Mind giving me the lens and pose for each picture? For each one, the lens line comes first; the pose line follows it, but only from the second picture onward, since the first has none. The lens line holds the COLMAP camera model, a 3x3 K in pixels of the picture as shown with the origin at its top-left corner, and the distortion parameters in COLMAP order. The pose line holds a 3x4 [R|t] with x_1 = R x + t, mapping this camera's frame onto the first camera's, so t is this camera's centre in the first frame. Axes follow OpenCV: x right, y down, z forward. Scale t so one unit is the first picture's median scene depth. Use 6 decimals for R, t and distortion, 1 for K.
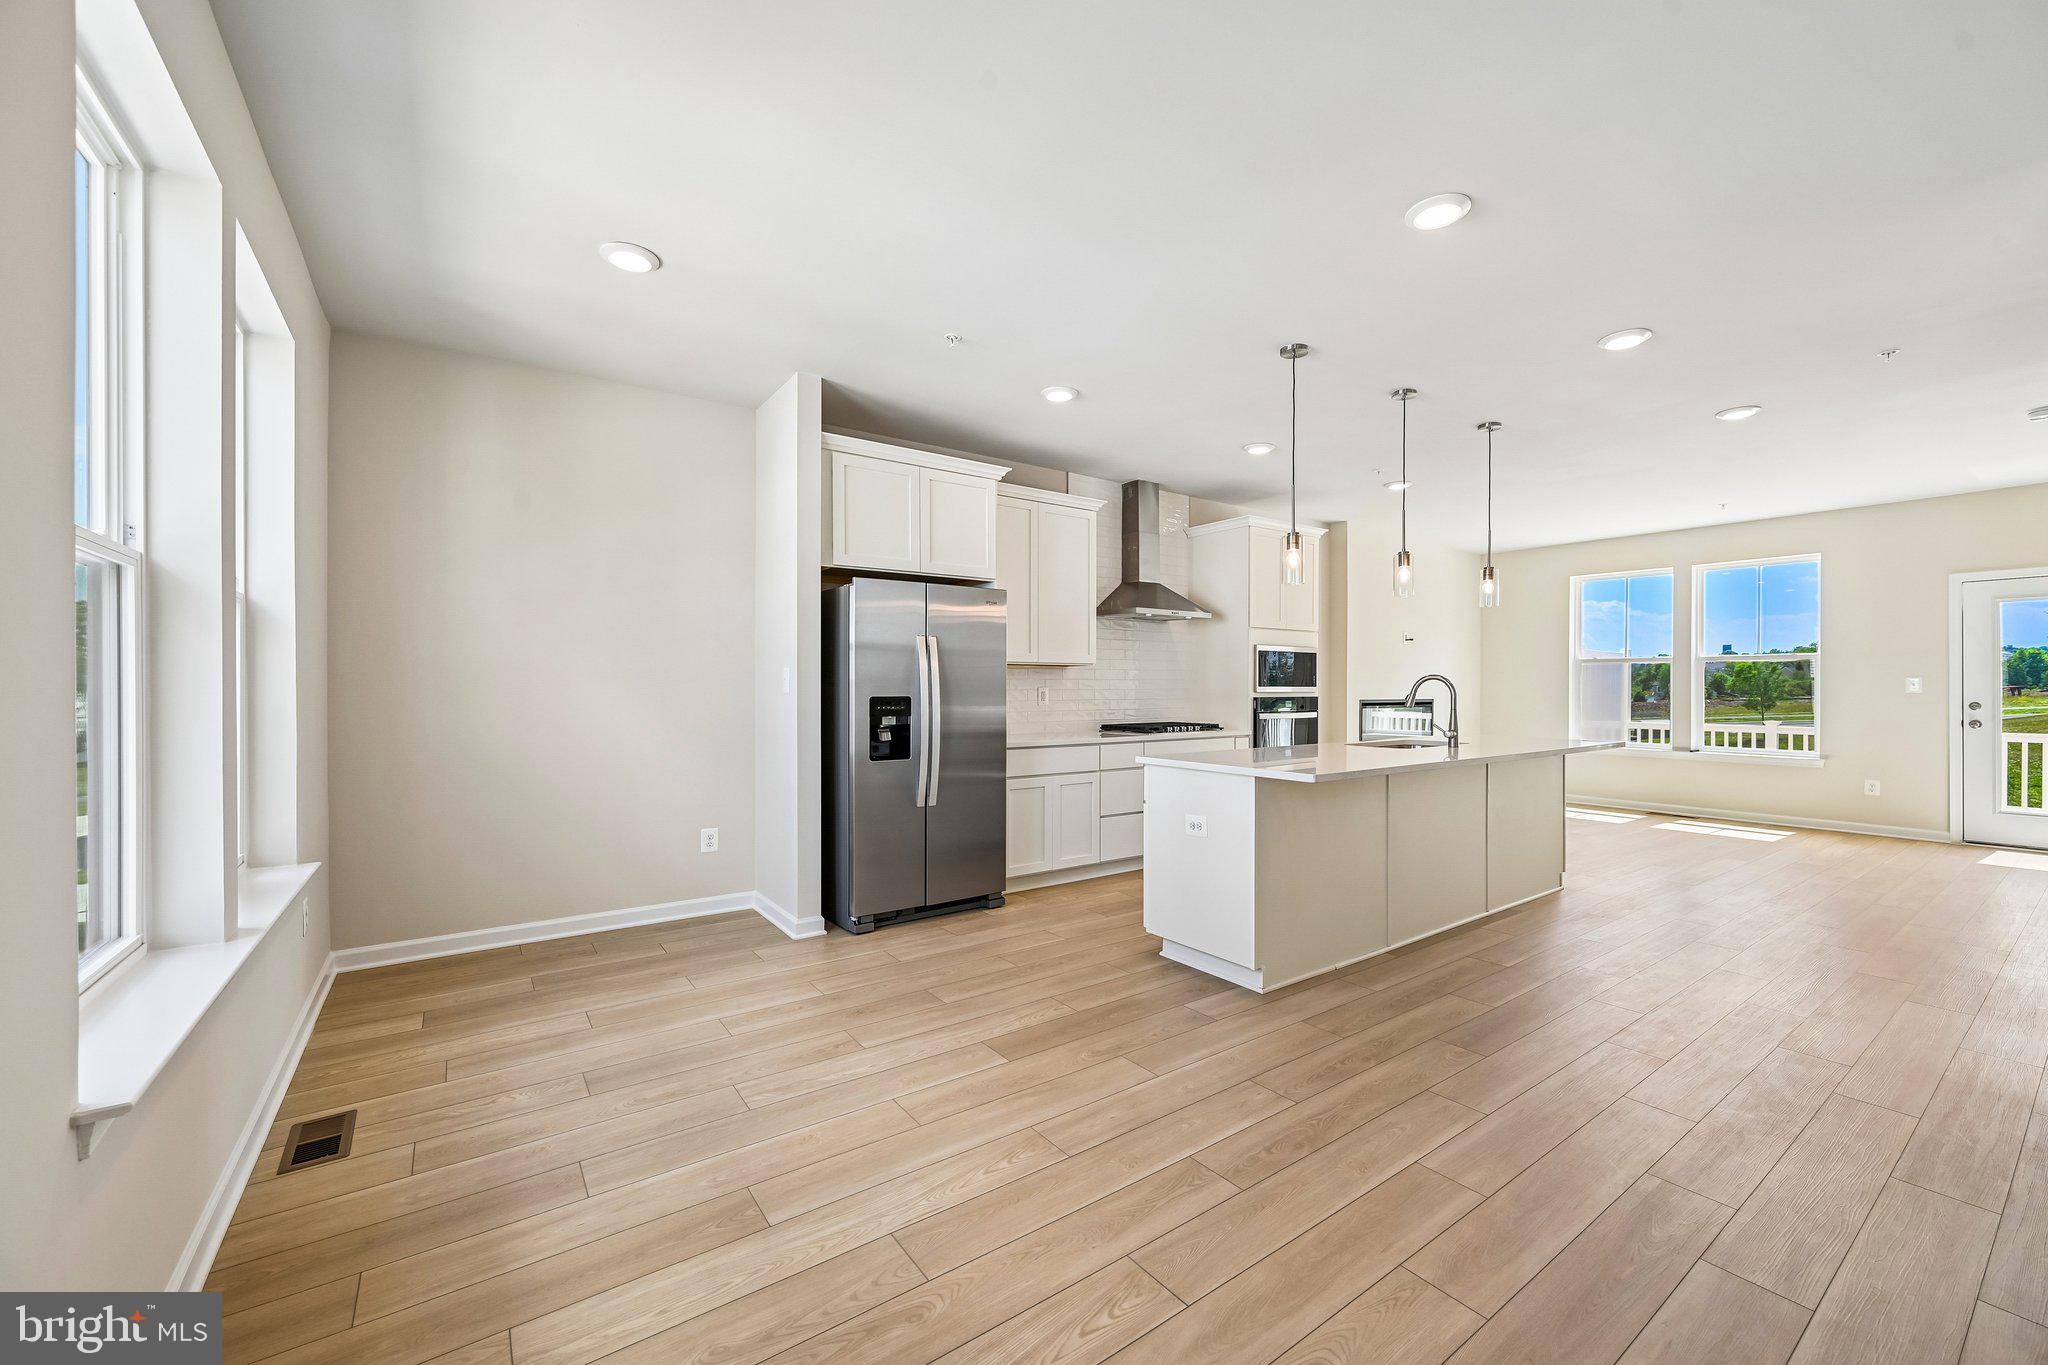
lens RADIAL K [[805.6, 0, 1032.7], [0, 805.6, 688.9], [0, 0, 1]] dist [-0.000058, 0.000216]
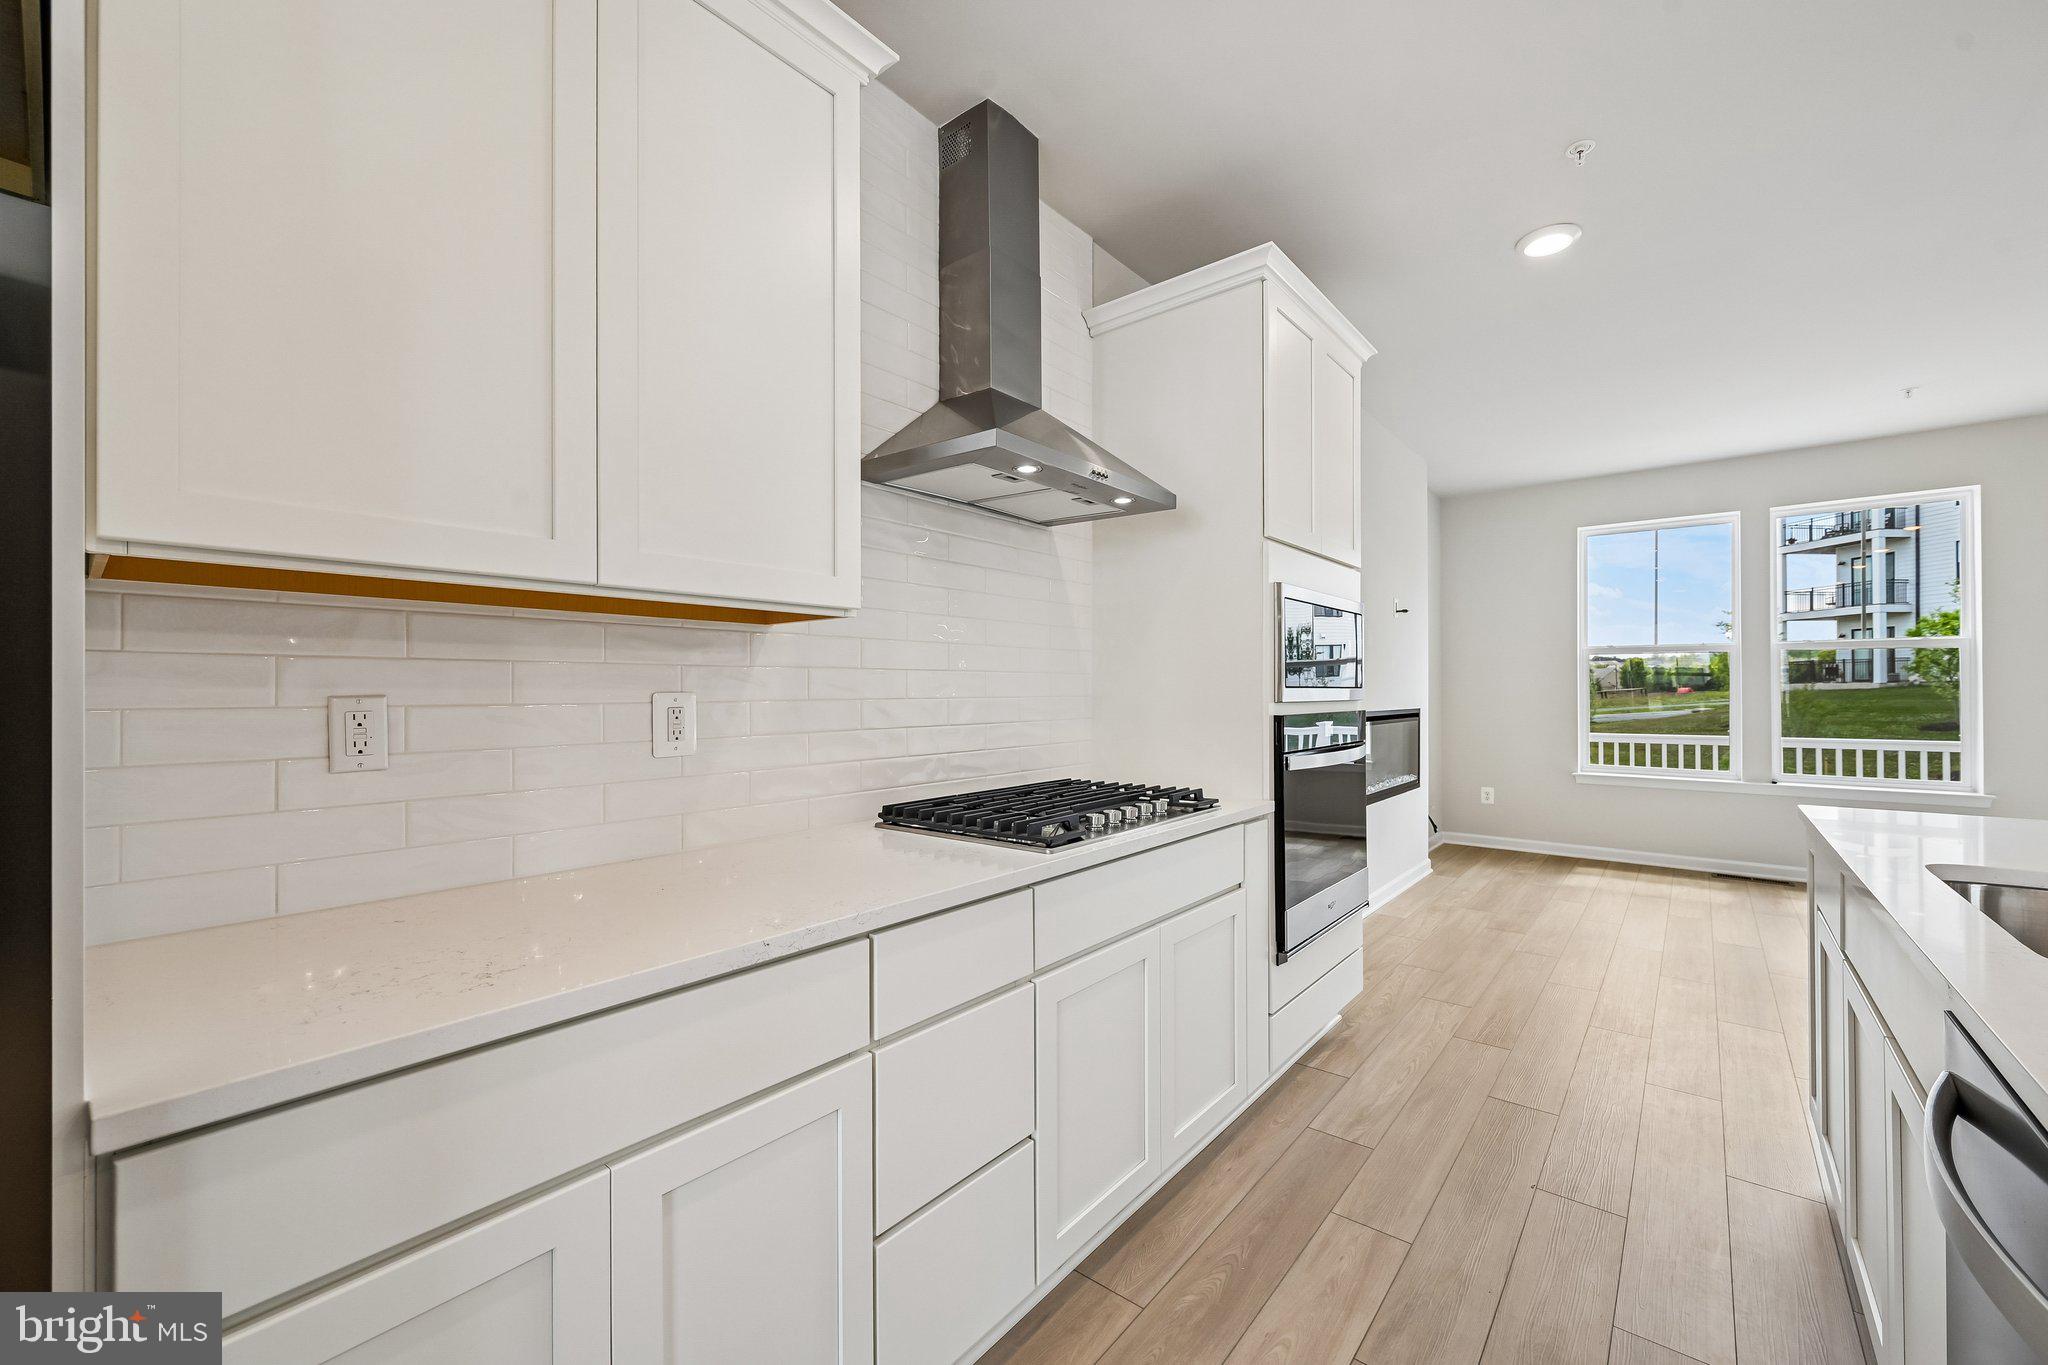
lens RADIAL K [[805.6, 0, 1032.7], [0, 805.6, 688.9], [0, 0, 1]] dist [-0.000058, 0.000216]
pose [[0.966733, -0.003340, 0.255766, 0.075282], [0.004846, 0.999974, -0.005261, -0.001380], [-0.255741, 0.006326, 0.966725, 0.829376]]
